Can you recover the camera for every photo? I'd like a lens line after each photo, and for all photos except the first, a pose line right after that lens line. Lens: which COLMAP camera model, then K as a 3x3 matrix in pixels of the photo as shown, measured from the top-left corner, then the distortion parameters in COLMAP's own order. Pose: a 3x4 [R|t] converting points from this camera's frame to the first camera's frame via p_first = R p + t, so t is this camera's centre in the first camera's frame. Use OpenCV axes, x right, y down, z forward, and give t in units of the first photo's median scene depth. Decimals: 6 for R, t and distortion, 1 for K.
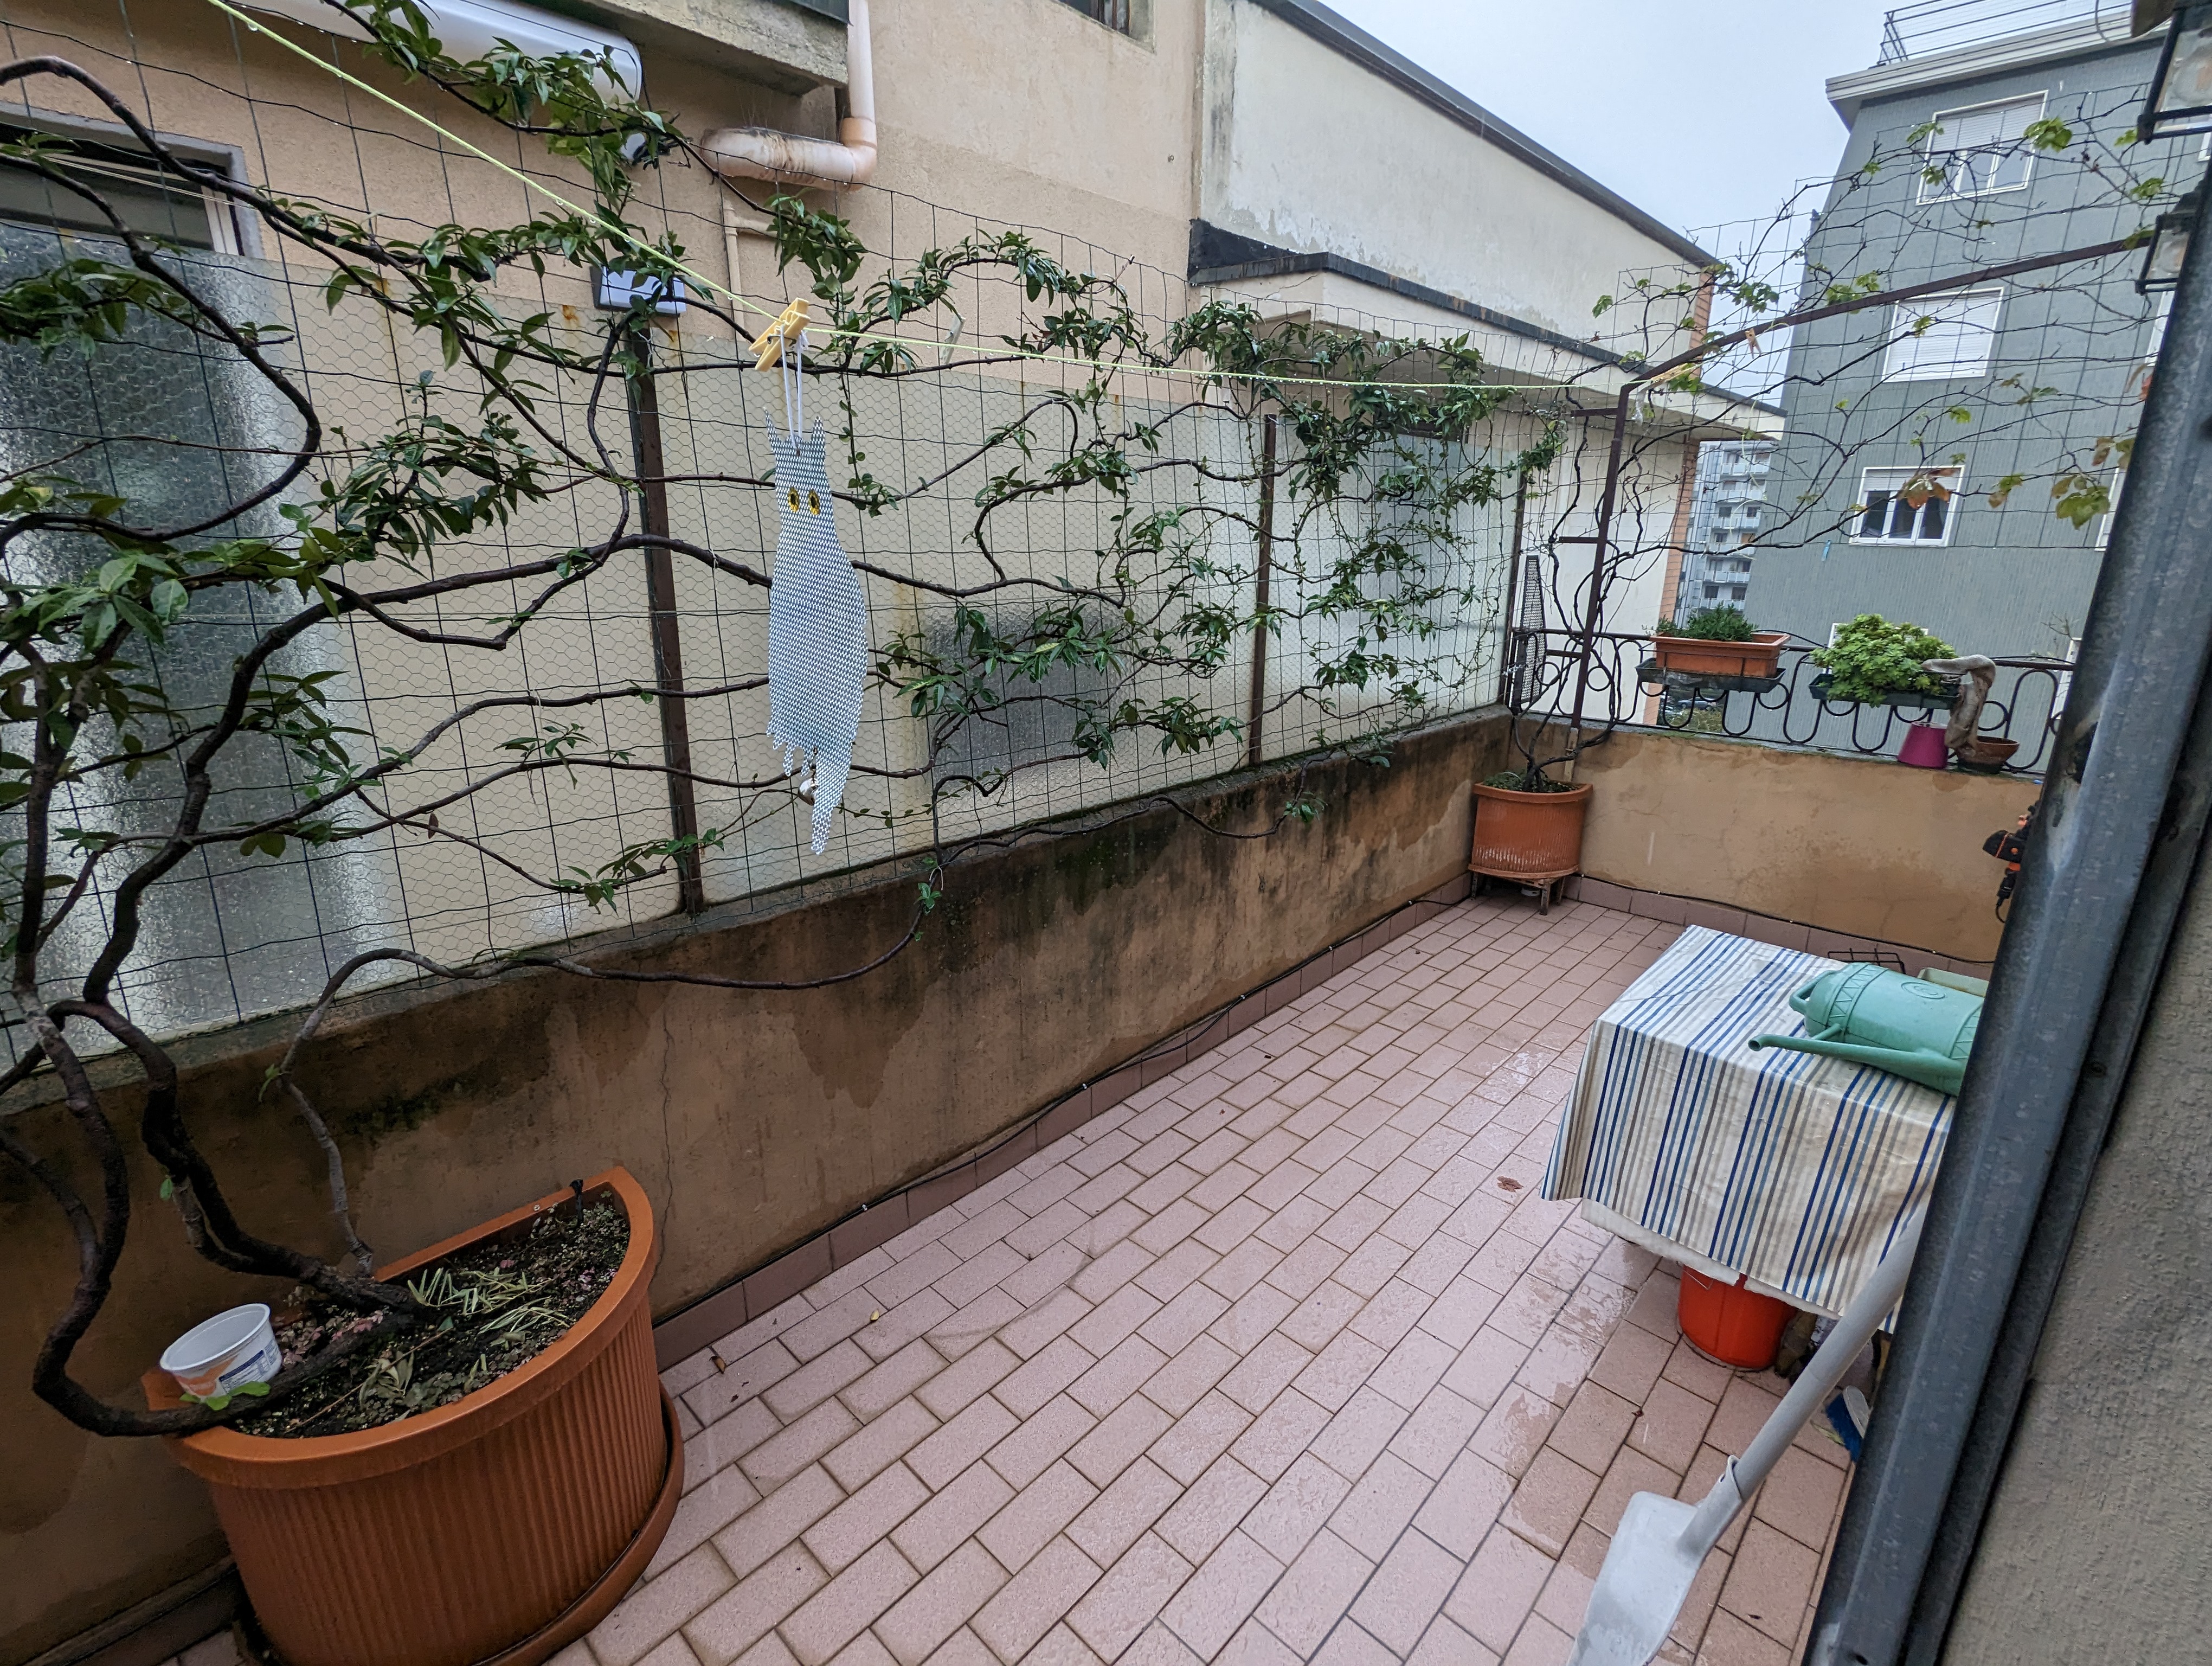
lens RADIAL K [[1048.8, 0, 1103.0], [0, 1048.8, 830.2], [0, 0, 1]] dist [0.002200, -0.000619]
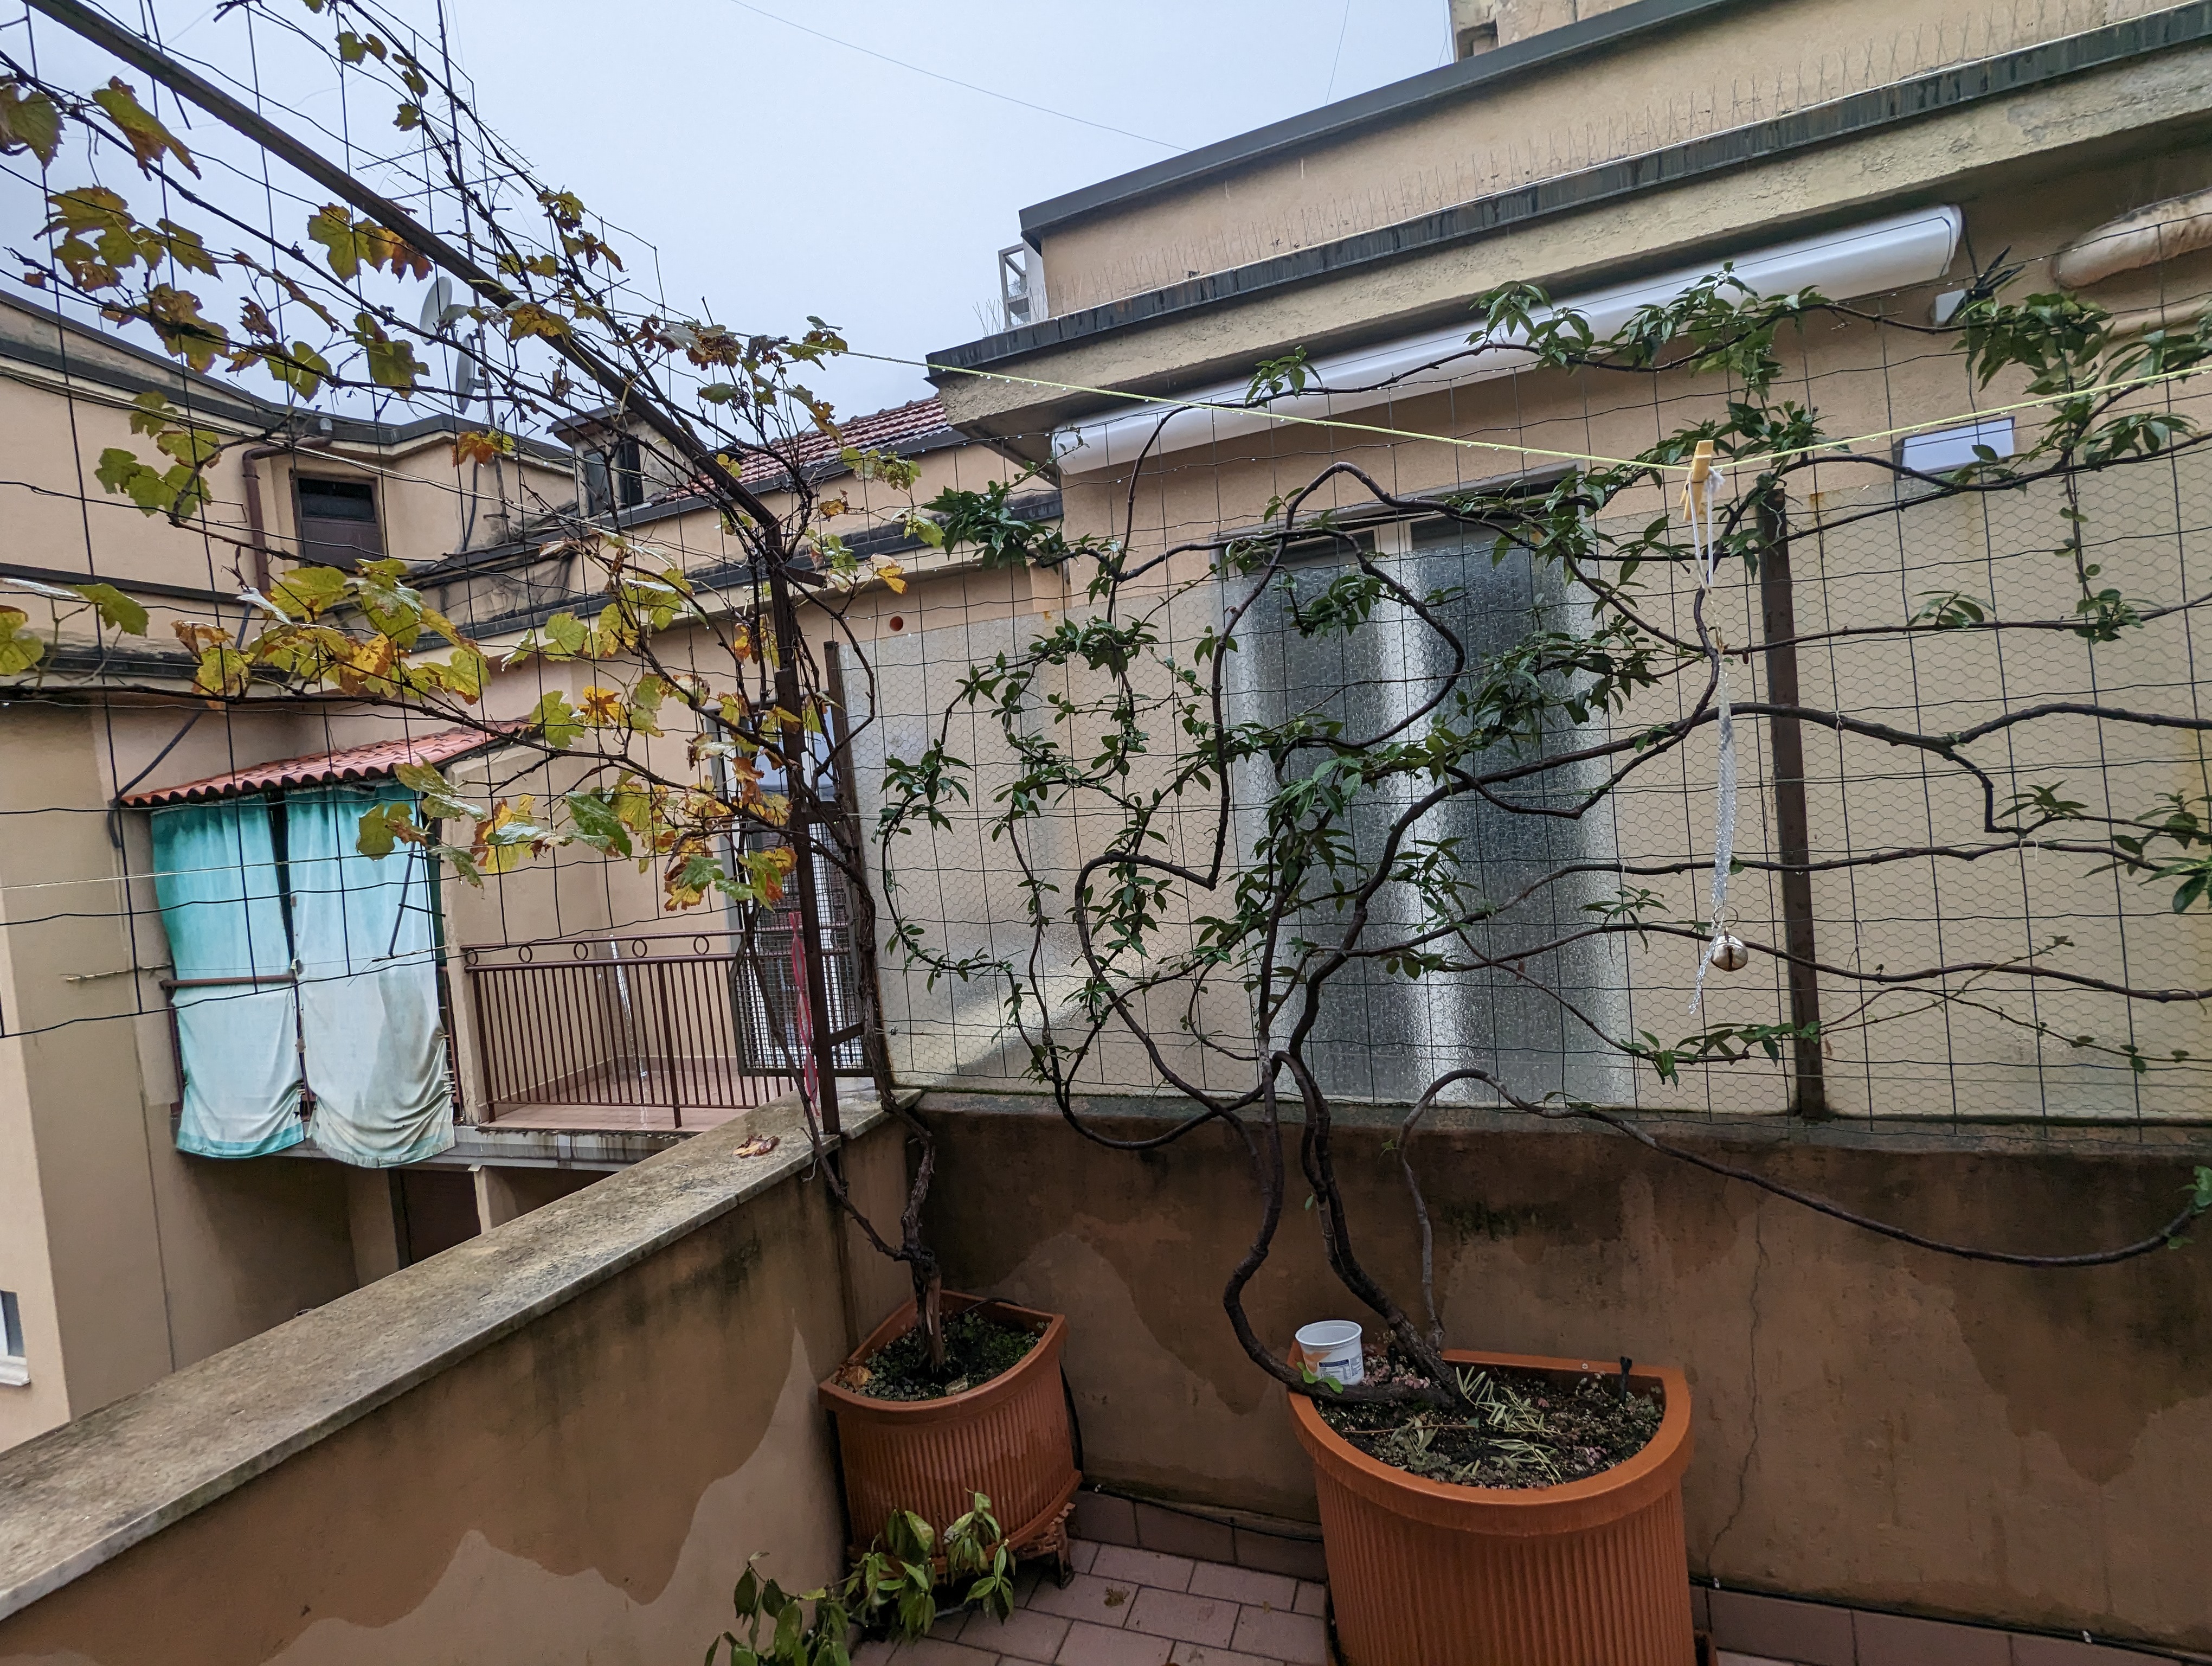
lens RADIAL K [[1048.8, 0, 1104.0], [0, 1048.8, 830.7], [0, 0, 1]] dist [0.002200, -0.000619]
pose [[0.381505, -0.018025, -0.924191, 0.235649], [-0.162719, 0.982888, -0.086340, 0.016486], [0.909932, 0.183323, 0.372044, 0.112611]]
